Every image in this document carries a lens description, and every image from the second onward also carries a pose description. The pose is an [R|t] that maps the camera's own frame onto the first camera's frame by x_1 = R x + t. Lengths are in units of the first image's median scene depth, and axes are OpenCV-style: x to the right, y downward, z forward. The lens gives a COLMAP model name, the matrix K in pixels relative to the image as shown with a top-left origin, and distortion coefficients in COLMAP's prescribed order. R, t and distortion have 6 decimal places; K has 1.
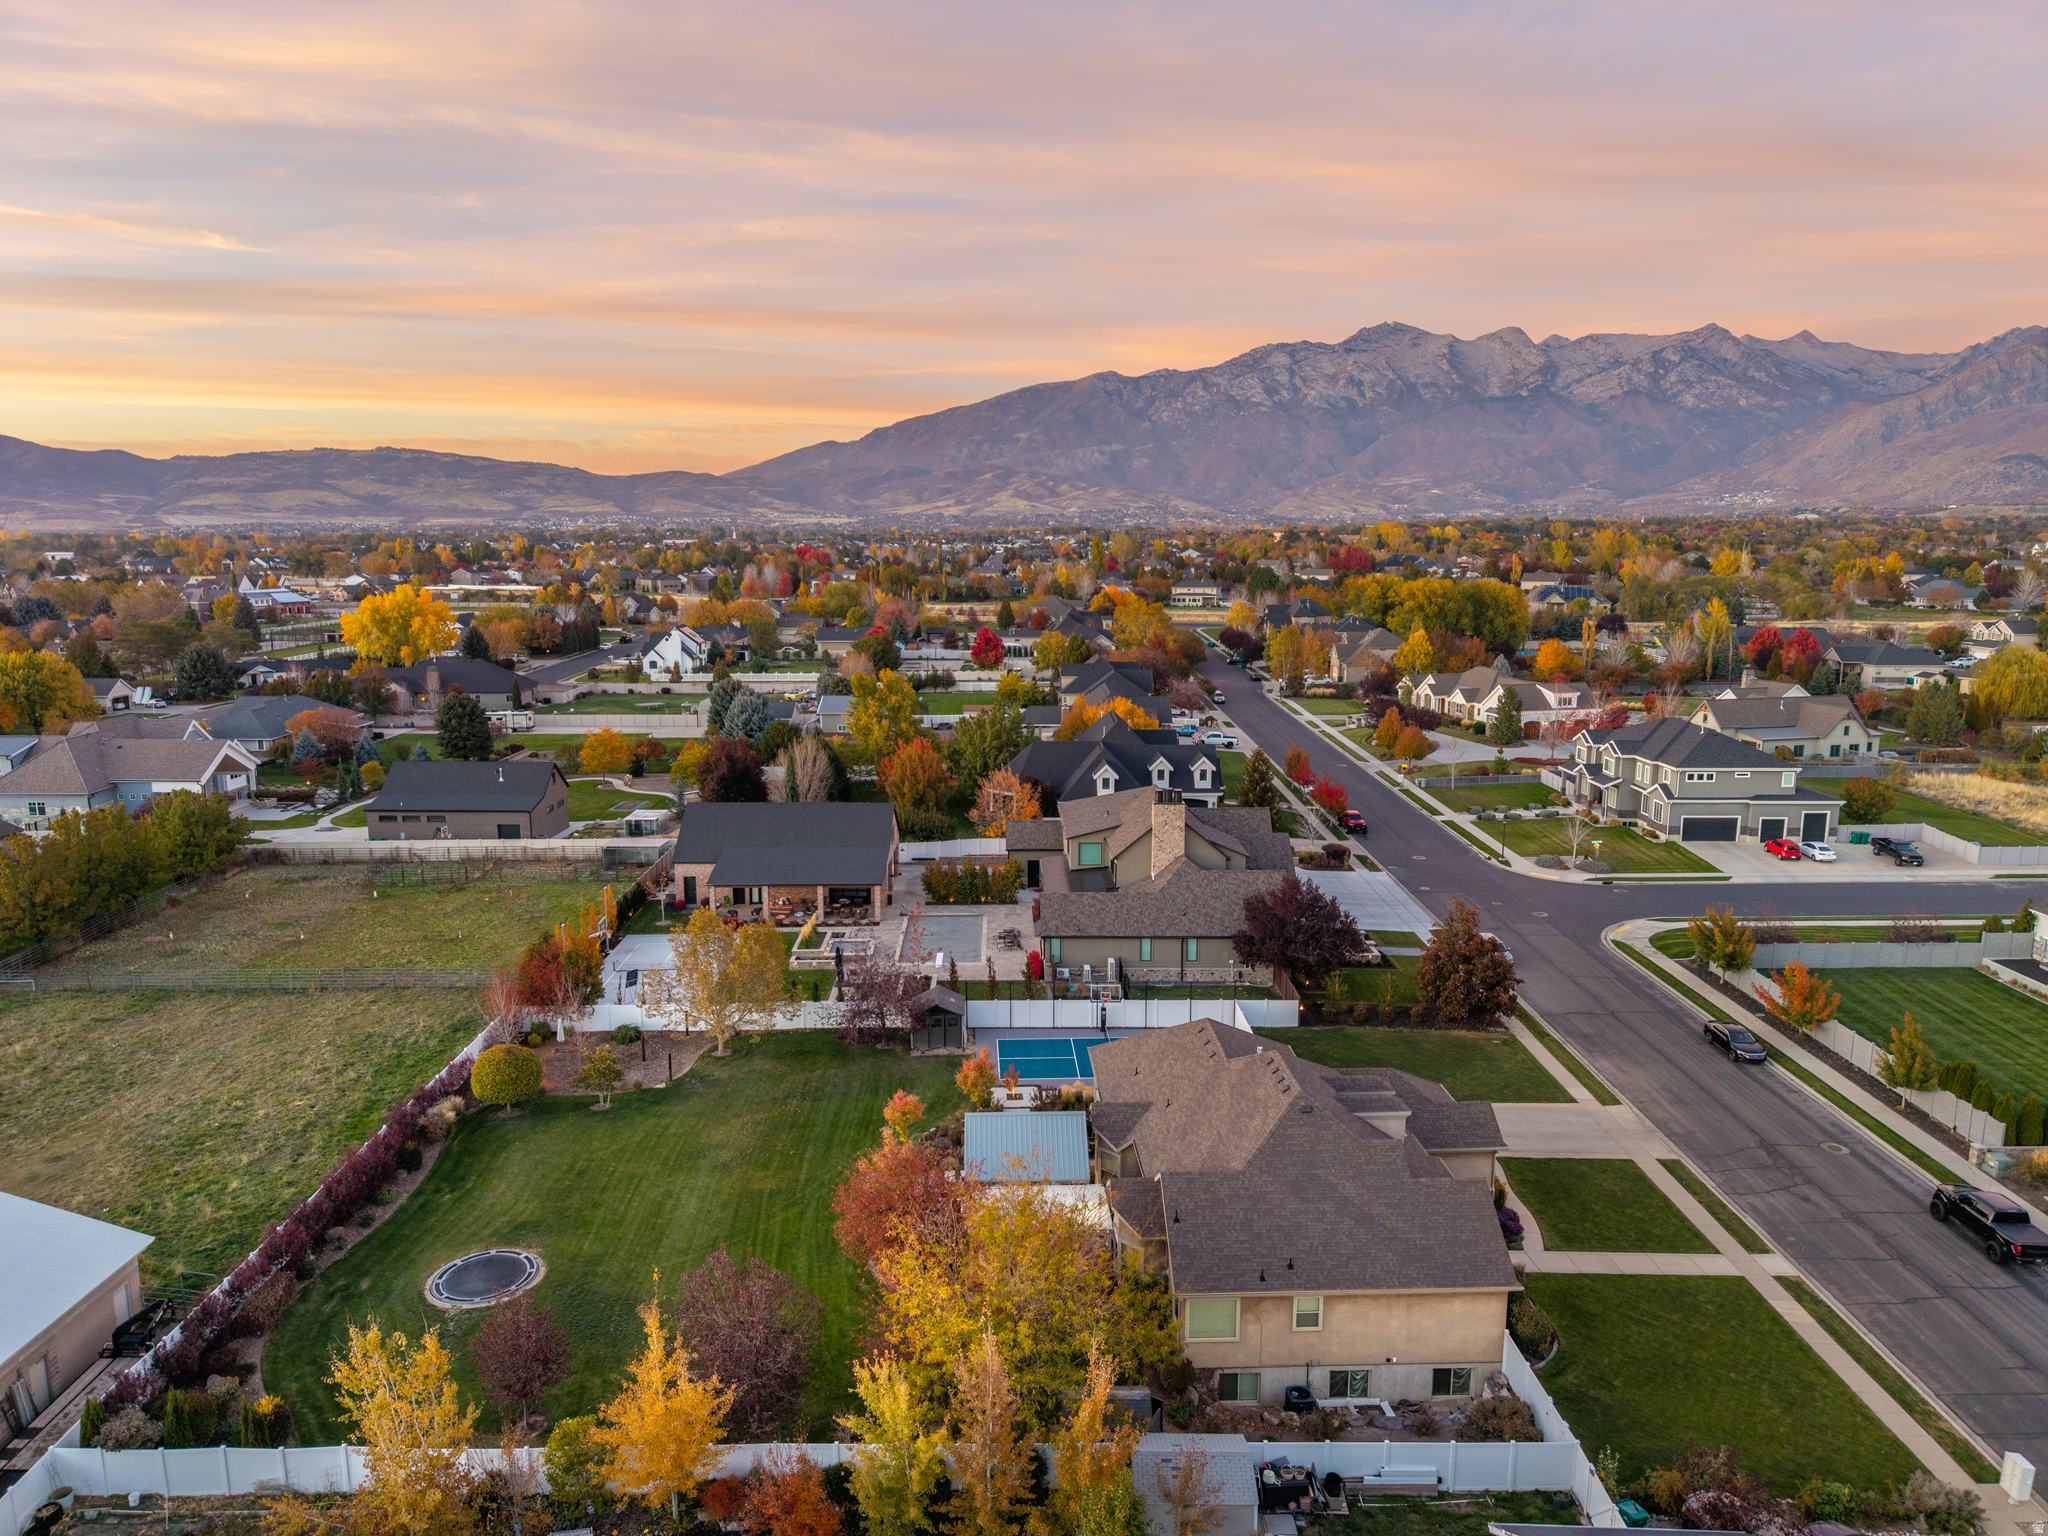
lens RADIAL K [[1355.1, 0, 1027.2], [0, 1355.1, 845.1], [0, 0, 1]] dist [0.033204, -0.033123]
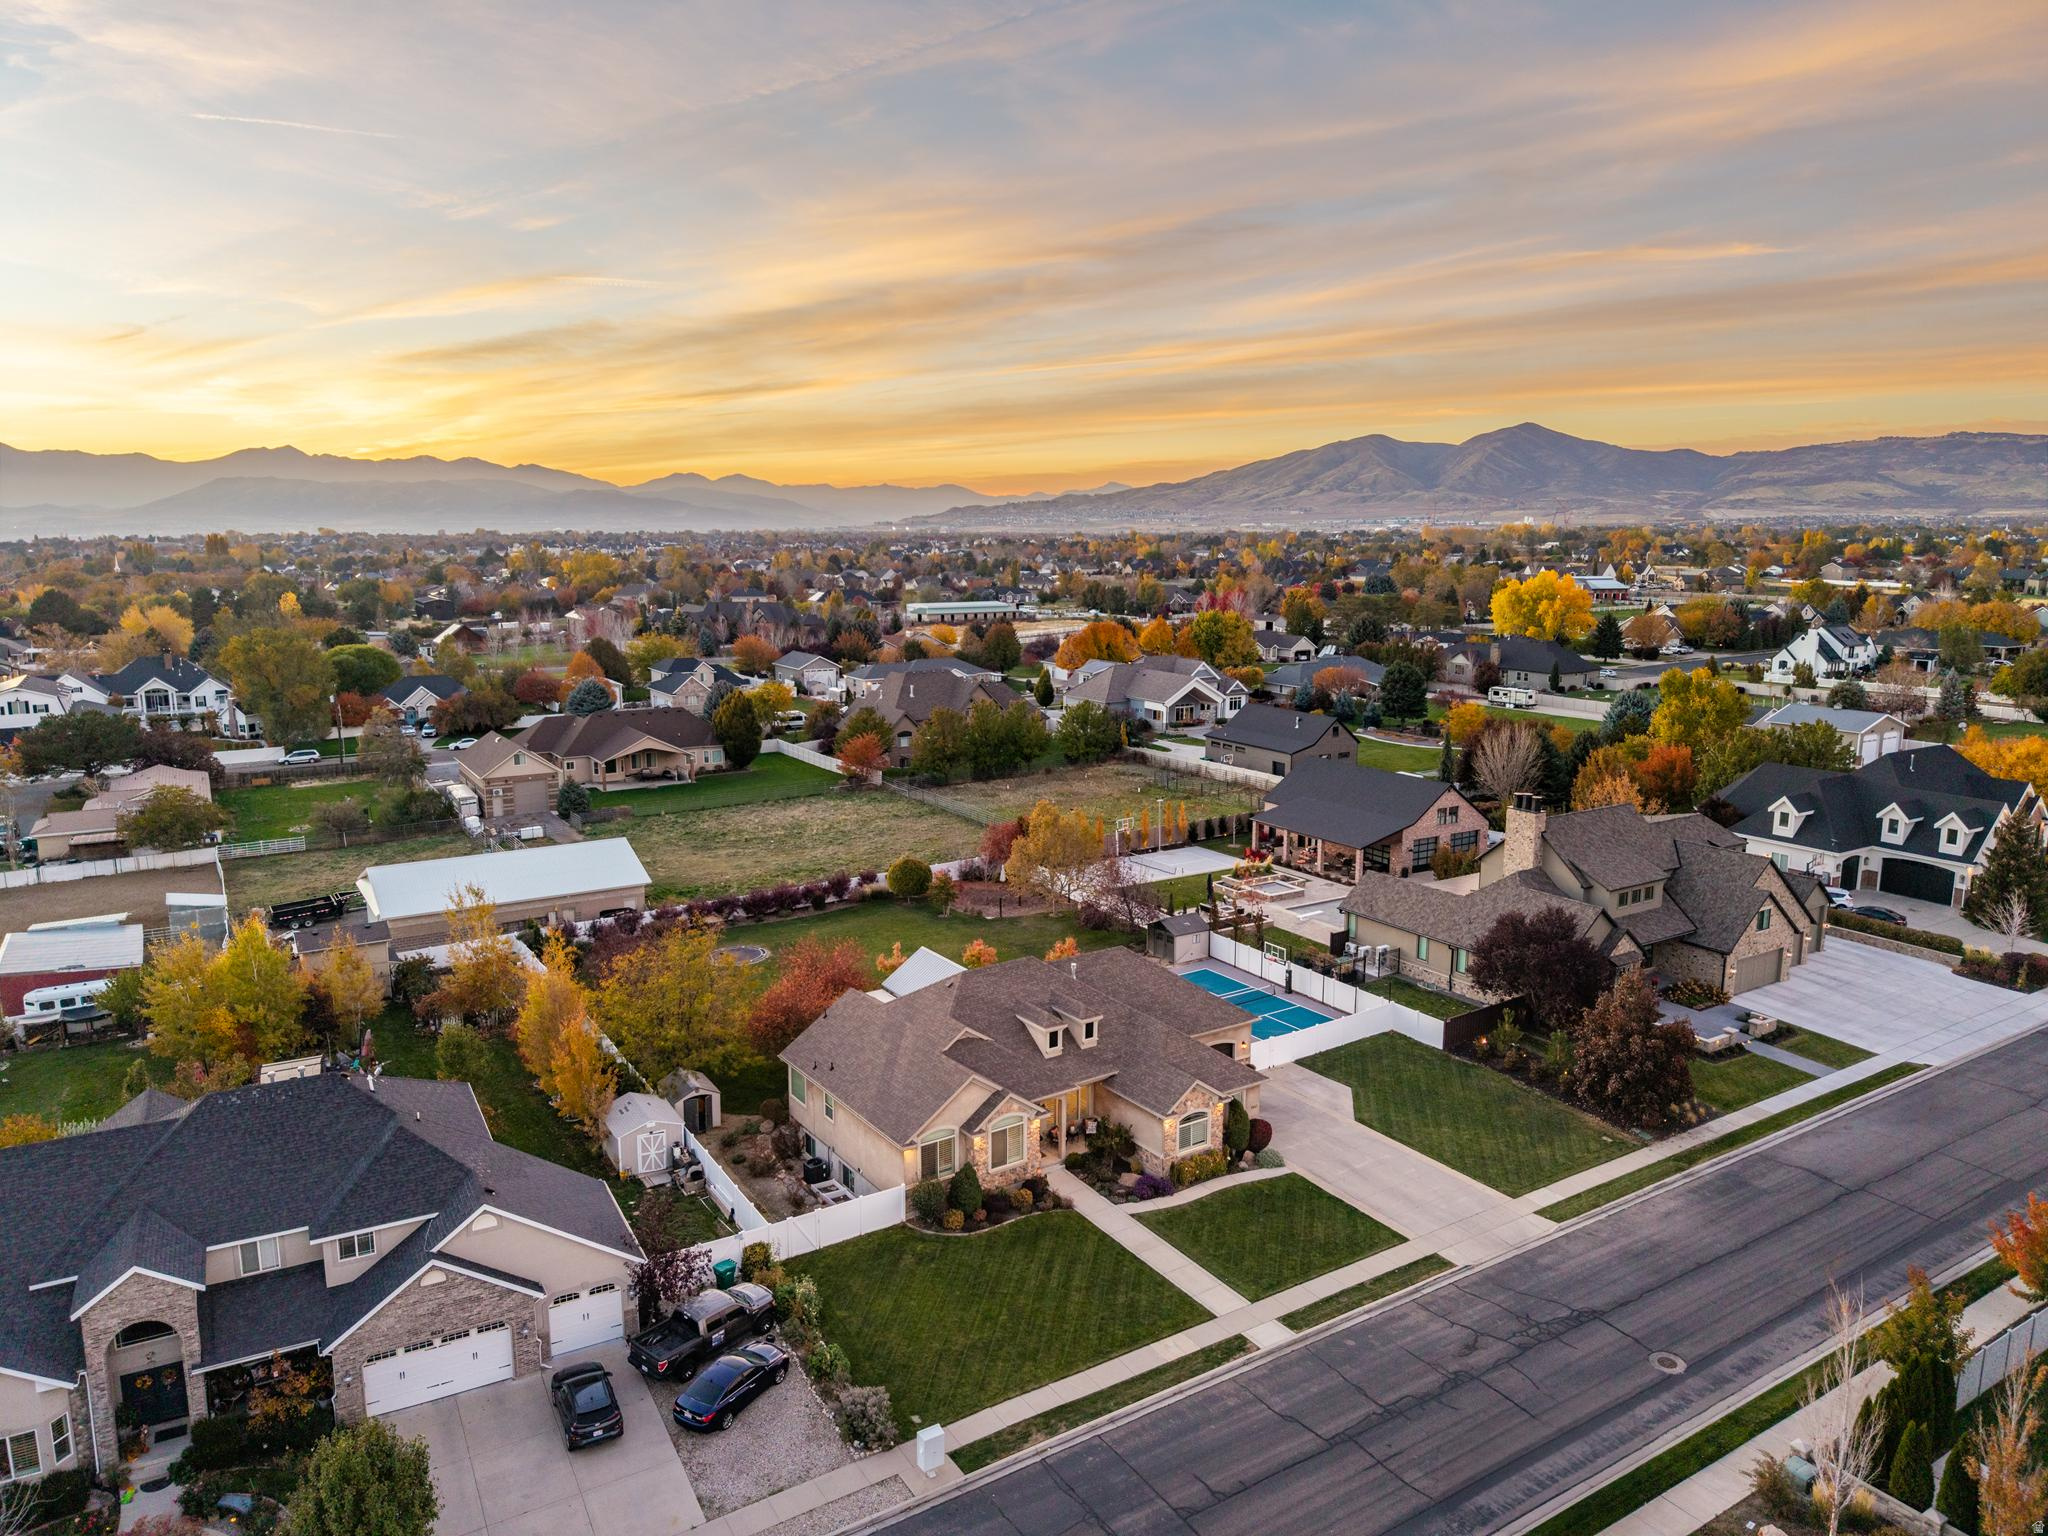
lens RADIAL K [[1368.7, 0, 1024.0], [0, 1368.7, 768.0], [0, 0, 1]] dist [0.049776, -0.042899]
pose [[0.531687, 0.150060, -0.833541, 0.648115], [-0.192922, 0.979764, 0.053326, -0.039865], [0.824676, 0.132456, 0.549878, 0.181780]]
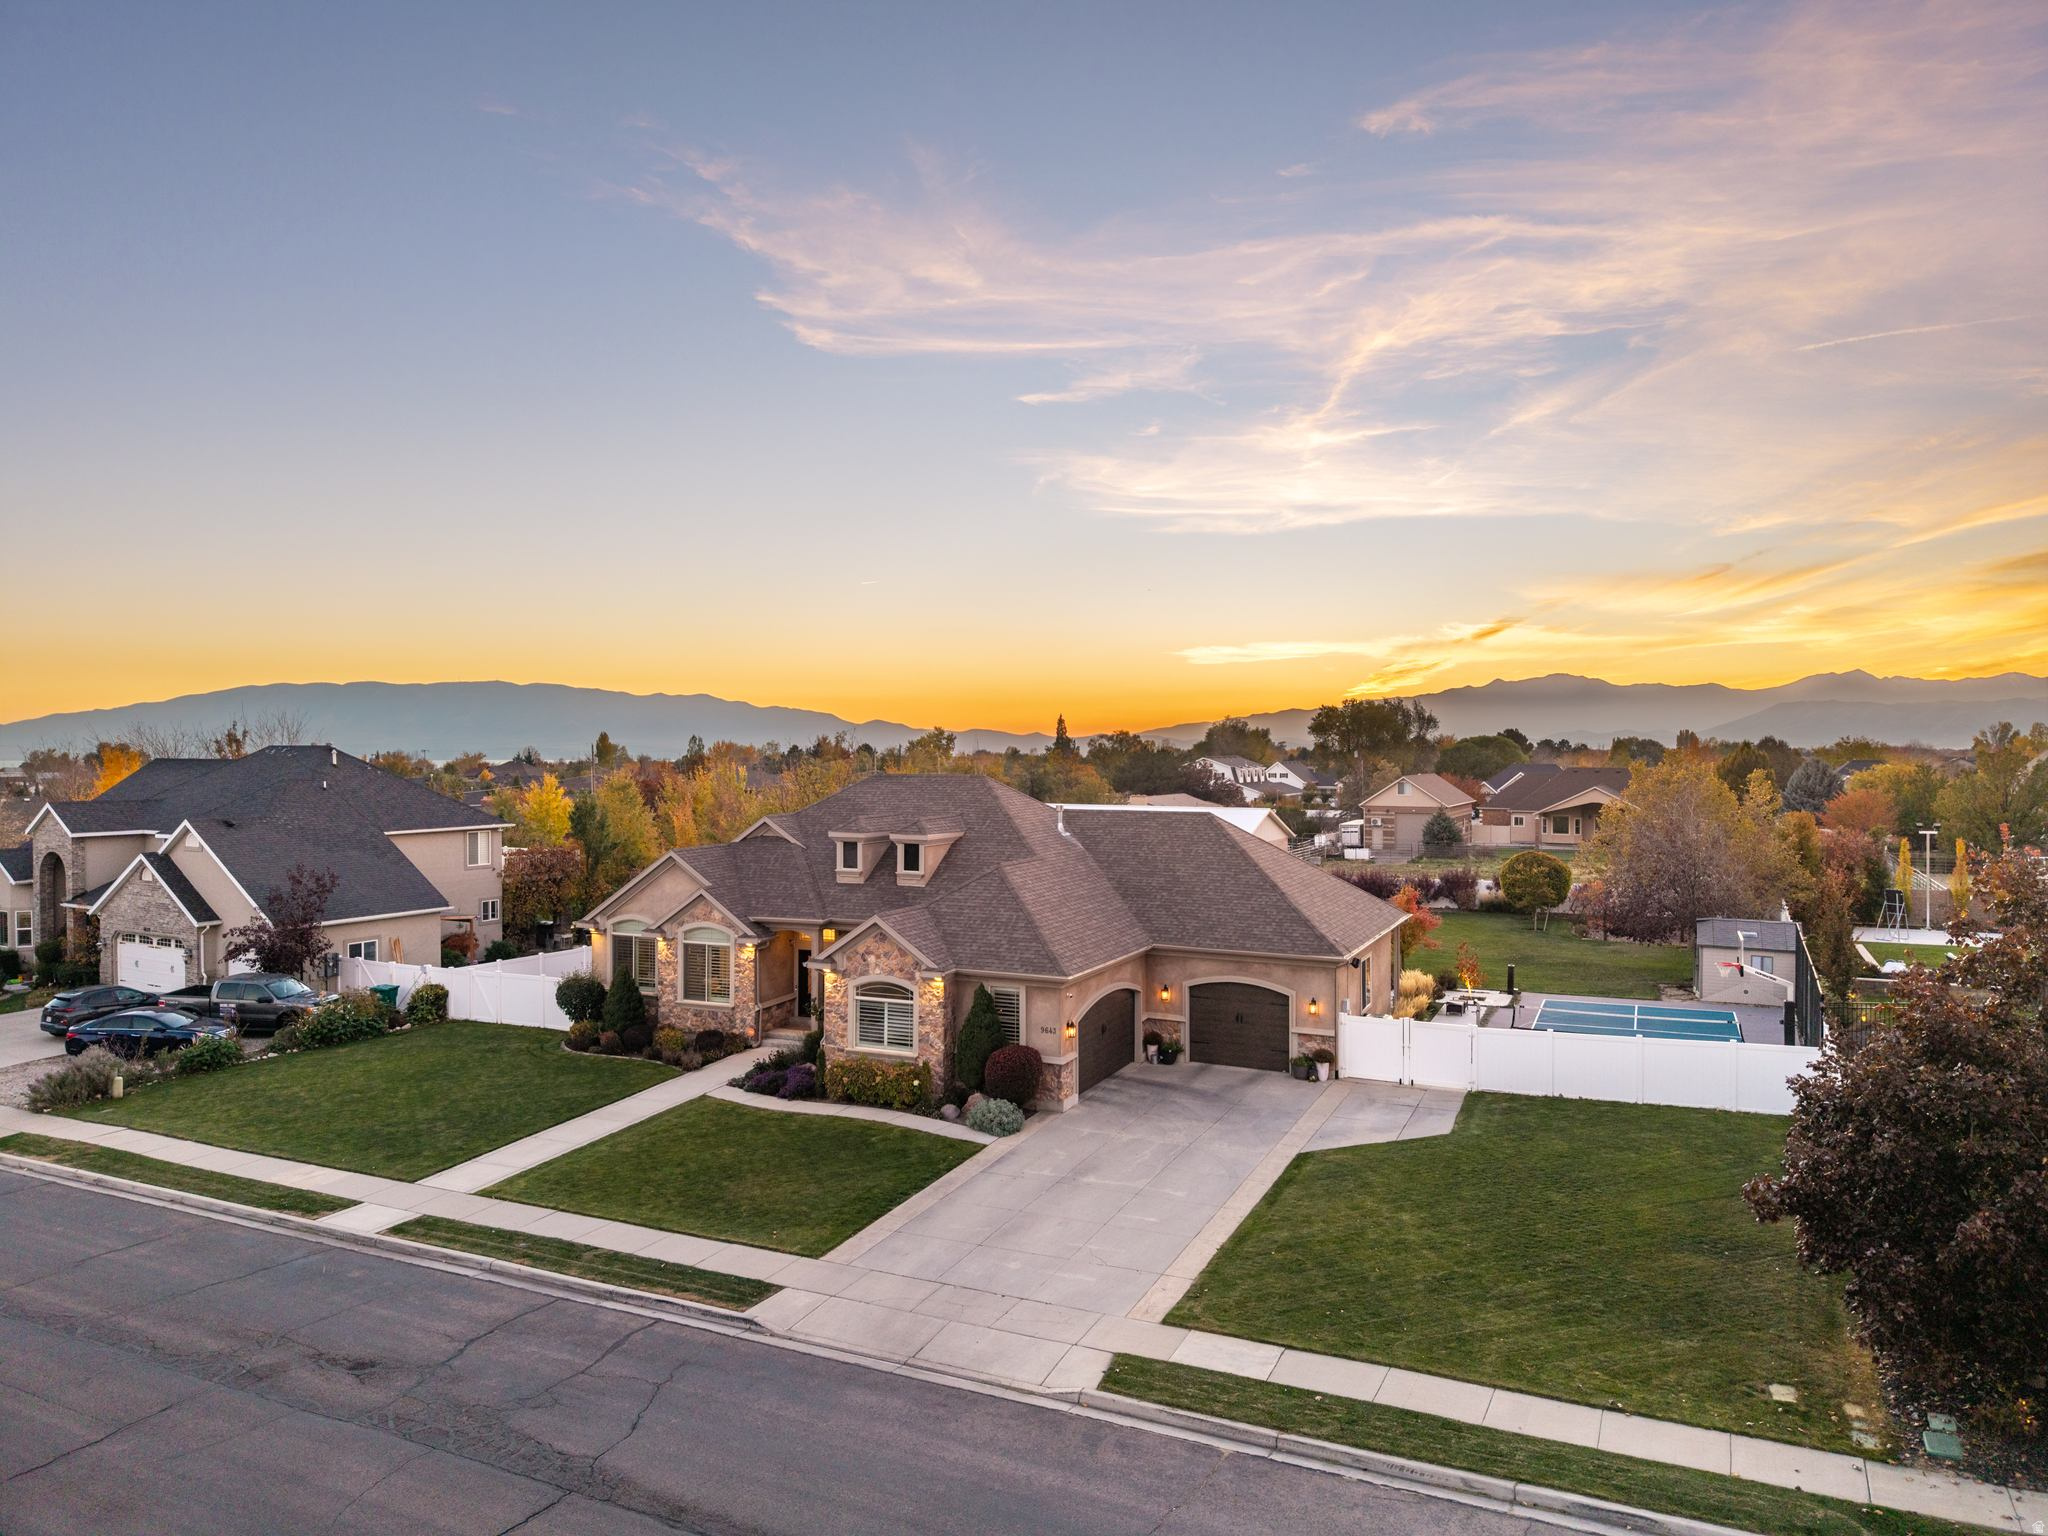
lens RADIAL K [[1368.7, 0, 1024.0], [0, 1368.7, 768.0], [0, 0, 1]] dist [0.049776, -0.042899]
pose [[-0.455854, 0.011249, -0.889983, 0.486140], [-0.198211, 0.973527, 0.113830, 0.031892], [0.867704, 0.228294, -0.441557, 0.769179]]
